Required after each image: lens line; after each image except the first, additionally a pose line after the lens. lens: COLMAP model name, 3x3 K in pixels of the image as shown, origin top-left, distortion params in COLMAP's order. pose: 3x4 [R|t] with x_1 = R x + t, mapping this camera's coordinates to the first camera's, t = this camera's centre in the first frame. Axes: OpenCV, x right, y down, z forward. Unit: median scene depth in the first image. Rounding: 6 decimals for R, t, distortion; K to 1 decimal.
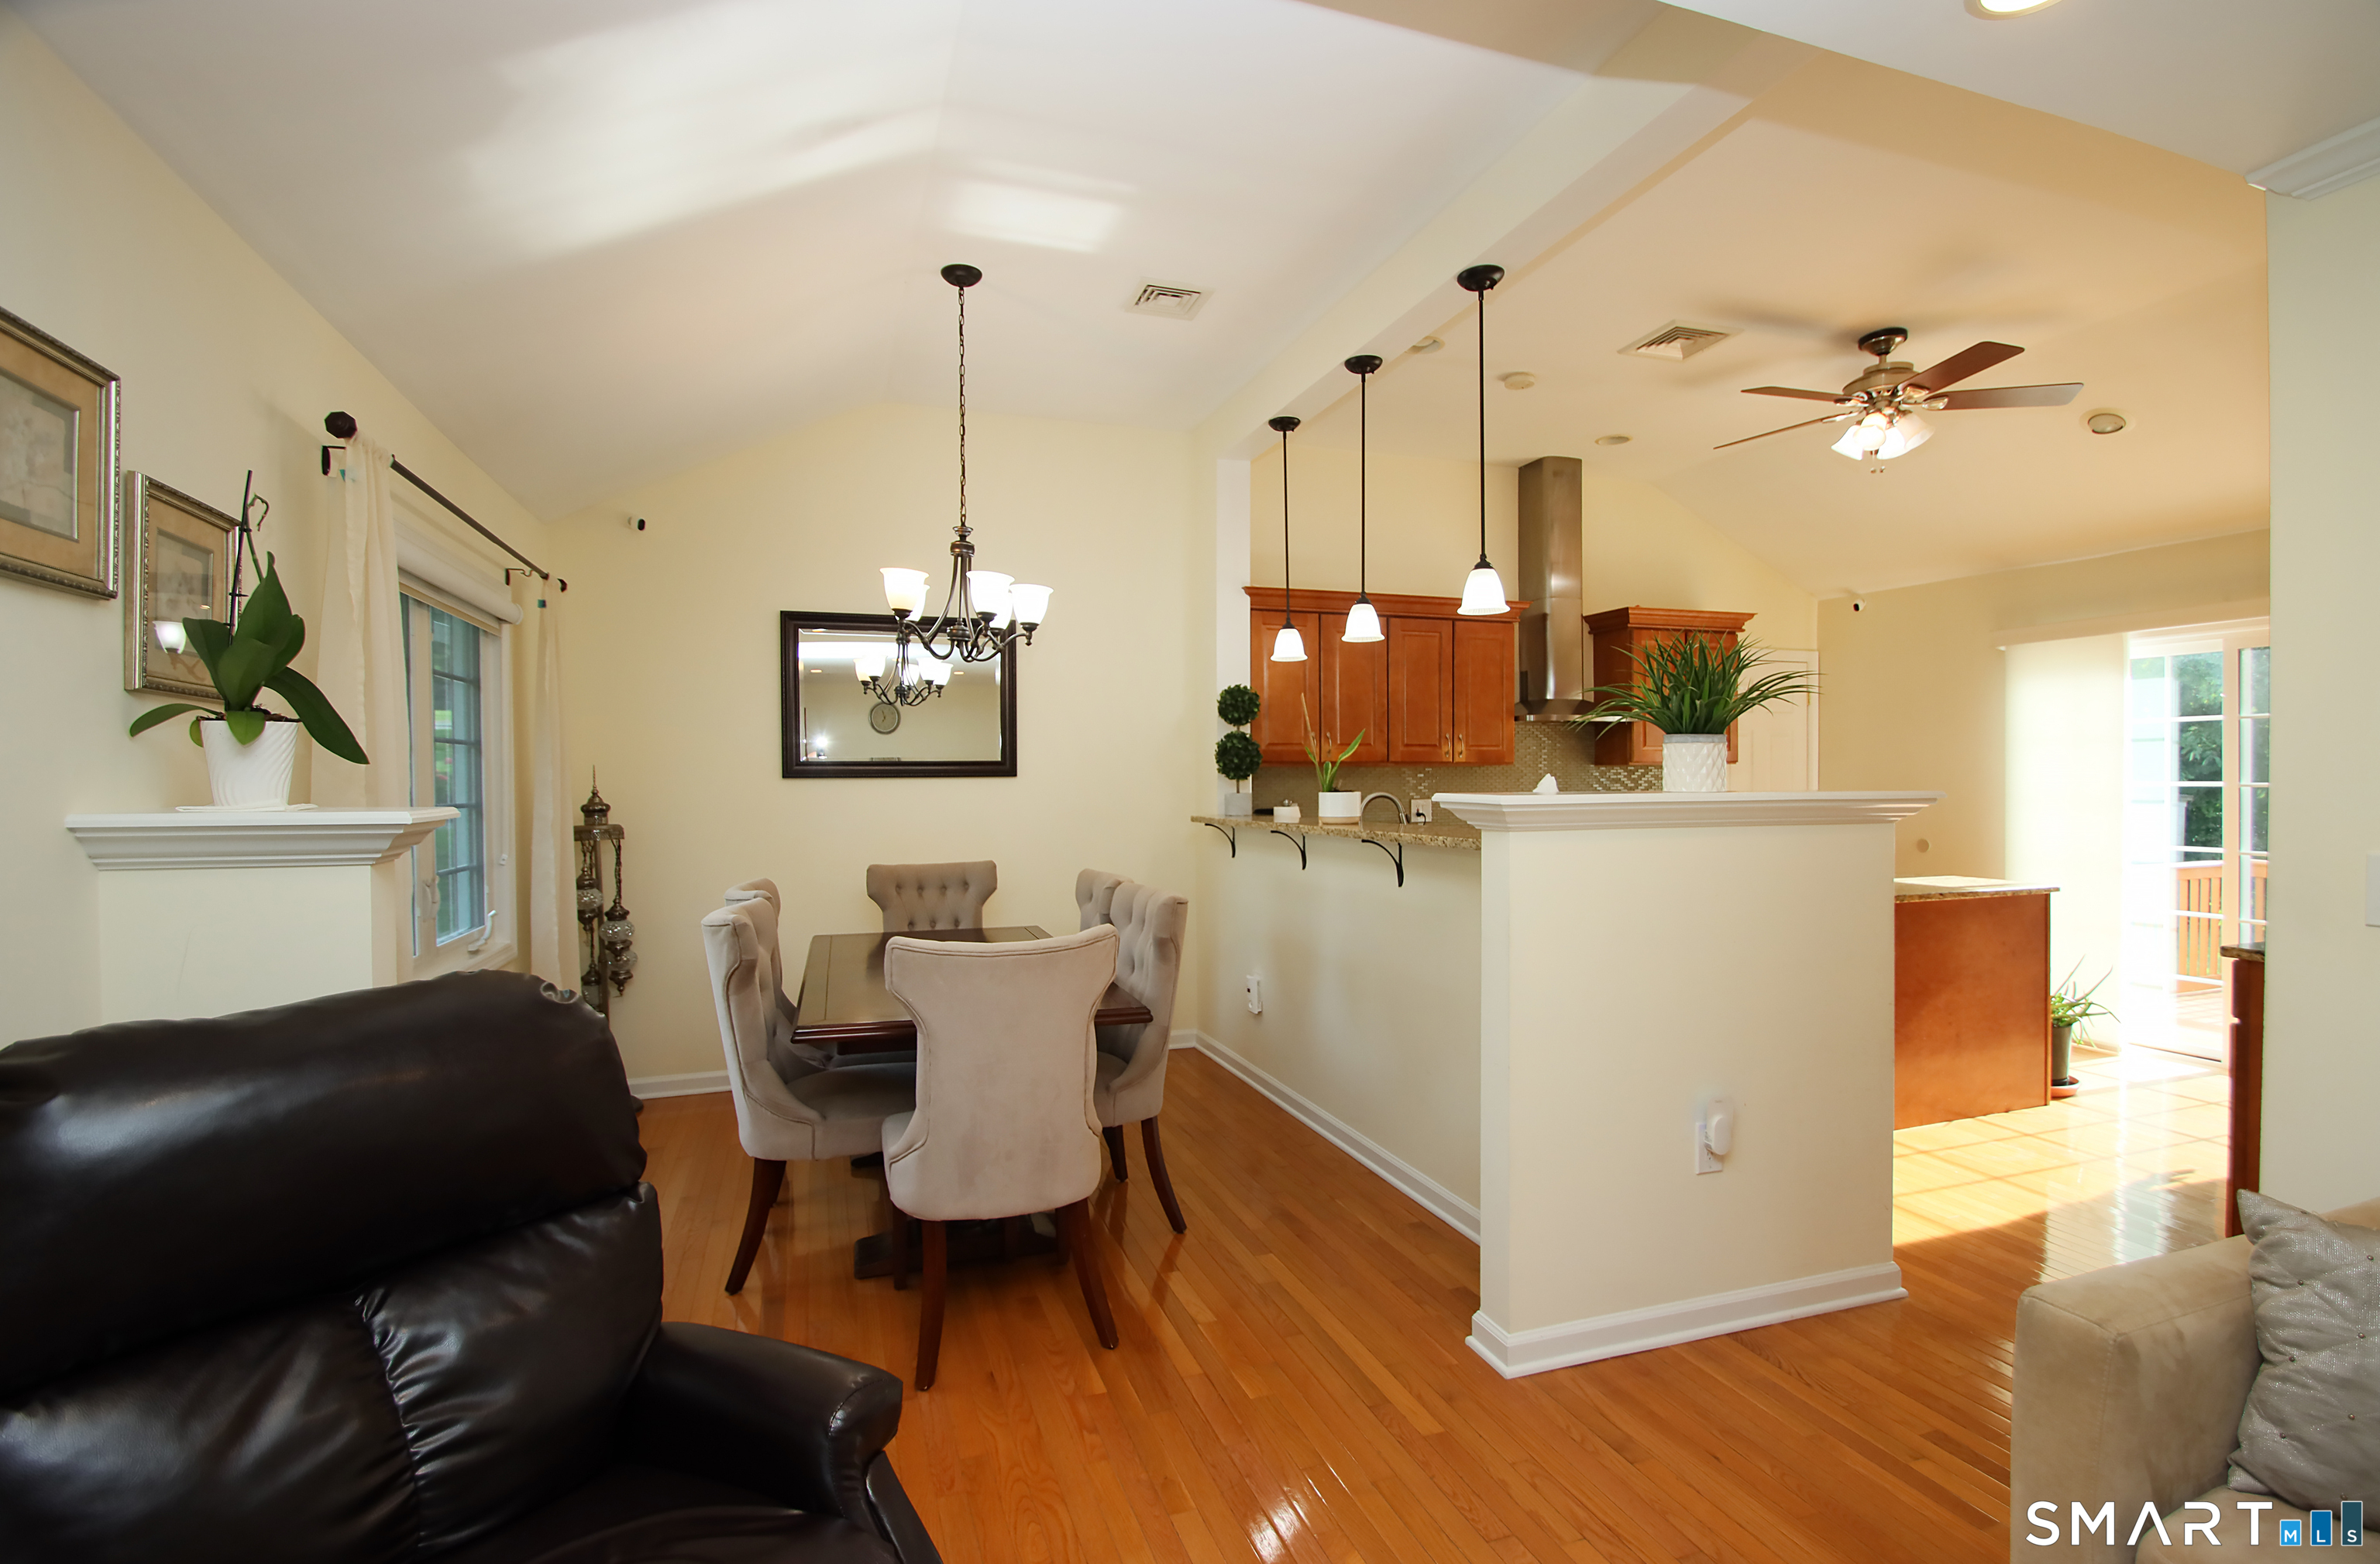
lens RADIAL K [[1108.4, 0, 1220.2], [0, 1108.4, 748.3], [0, 0, 1]] dist [0.003679, -0.012542]
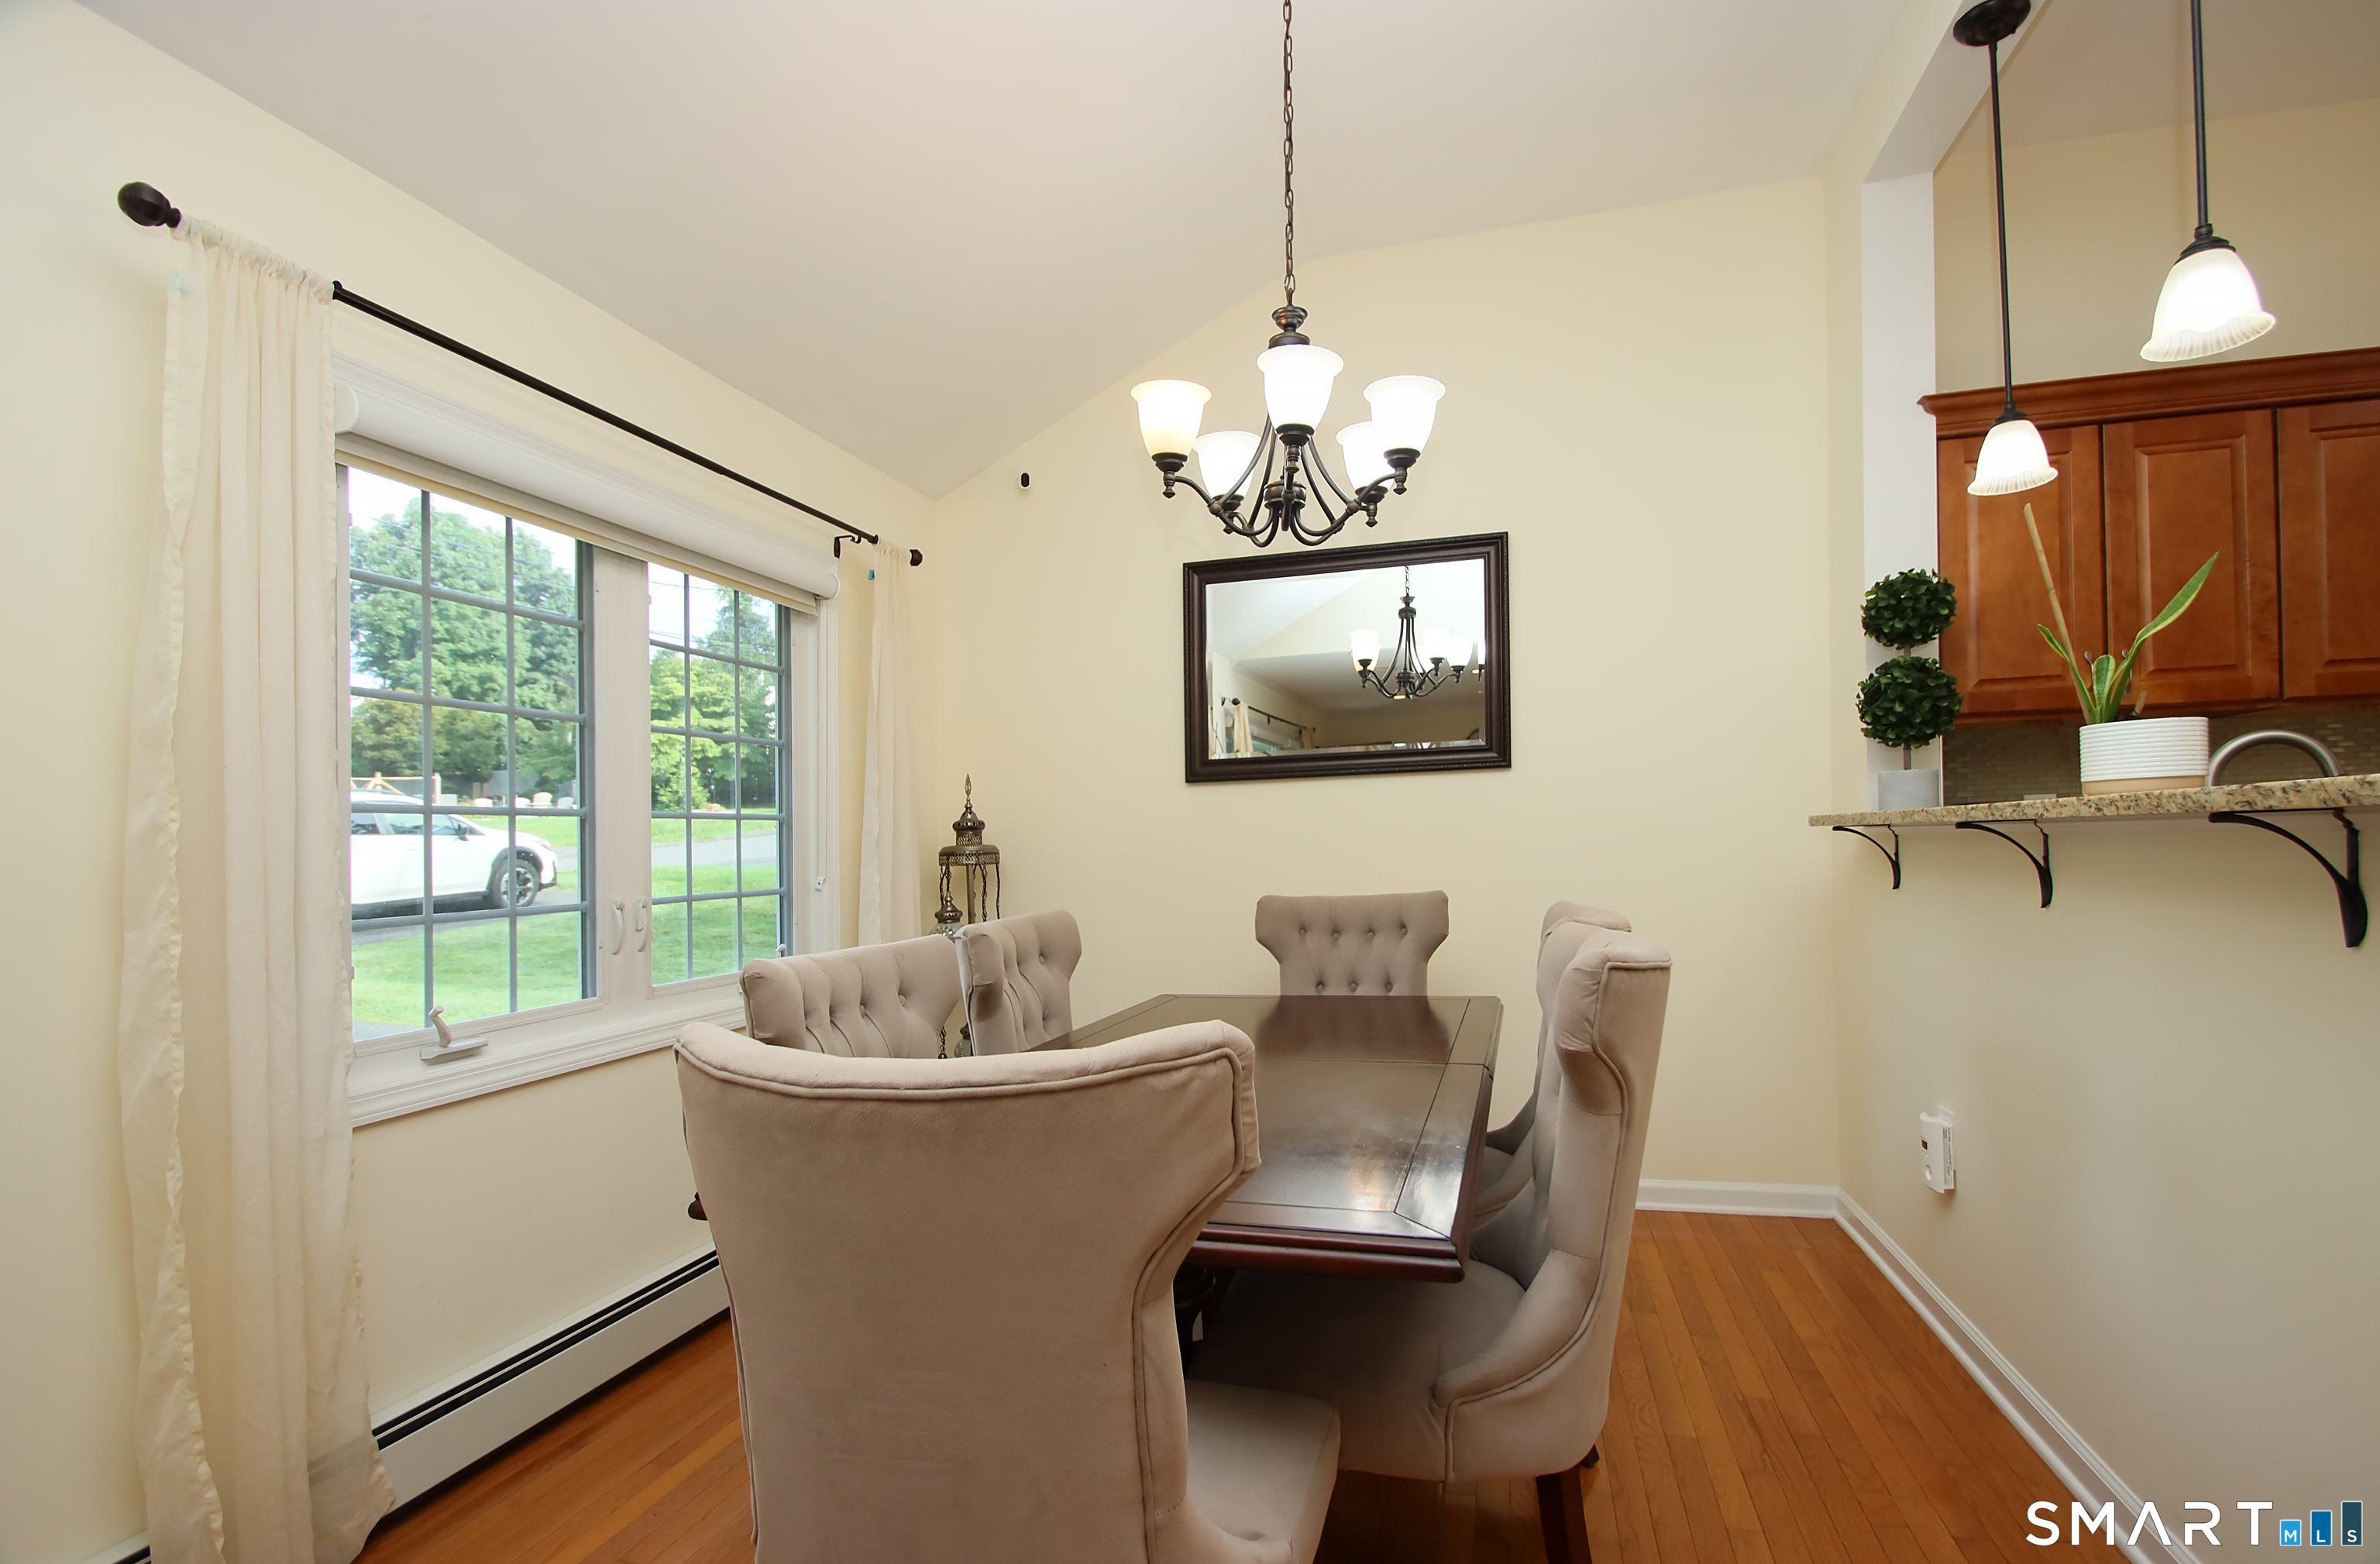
lens RADIAL K [[1108.4, 0, 1225.0], [0, 1108.4, 847.5], [0, 0, 1]] dist [0.003679, -0.012542]
pose [[0.822646, -0.017646, -0.568279, 0.054039], [0.038431, 0.998958, 0.024615, 0.057367], [0.567253, -0.042089, 0.822467, 0.422063]]
